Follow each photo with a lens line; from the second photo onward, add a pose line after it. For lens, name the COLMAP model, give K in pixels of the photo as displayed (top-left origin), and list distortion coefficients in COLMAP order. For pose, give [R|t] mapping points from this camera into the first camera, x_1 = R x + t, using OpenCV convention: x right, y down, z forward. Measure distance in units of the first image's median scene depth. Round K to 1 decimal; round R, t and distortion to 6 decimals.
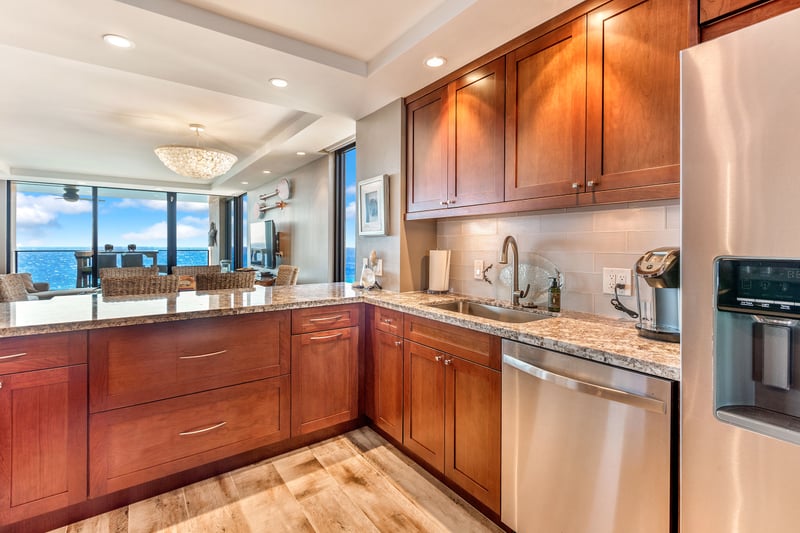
lens RADIAL K [[370.2, 0, 403.8], [0, 370.2, 244.7], [0, 0, 1]] dist [0.003285, -0.001086]
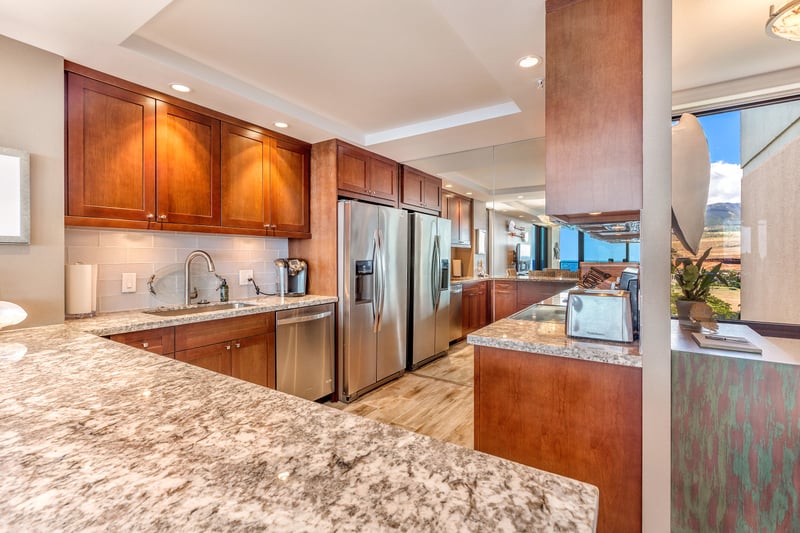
lens RADIAL K [[370.2, 0, 401.1], [0, 370.2, 258.3], [0, 0, 1]] dist [0.003285, -0.001086]
pose [[-0.355808, -0.010147, 0.934504, -1.127600], [-0.005069, 0.999947, 0.008927, -0.011769], [-0.934545, -0.001561, -0.355841, 0.771537]]
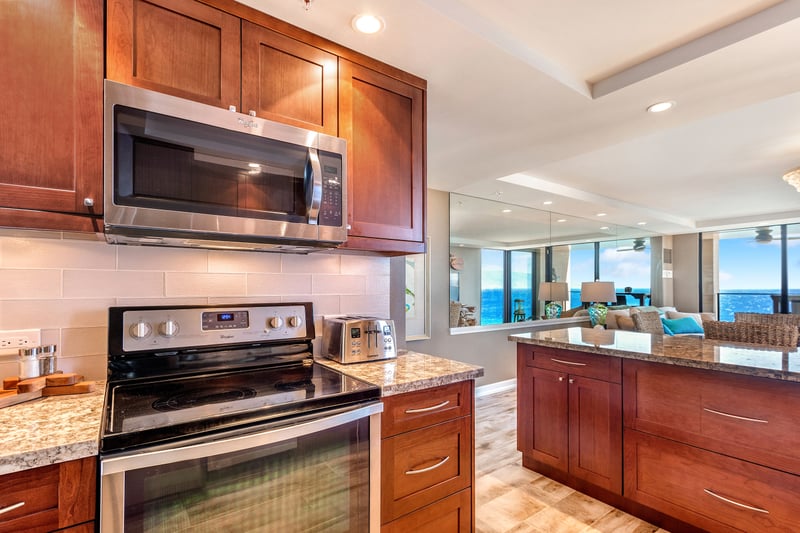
lens RADIAL K [[370.2, 0, 399.8], [0, 370.2, 285.9], [0, 0, 1]] dist [0.003285, -0.001086]
pose [[0.031502, -0.001503, -0.999503, 0.284205], [-0.004811, 0.999987, -0.001656, 0.000714], [0.999492, 0.004860, 0.031494, 0.181714]]
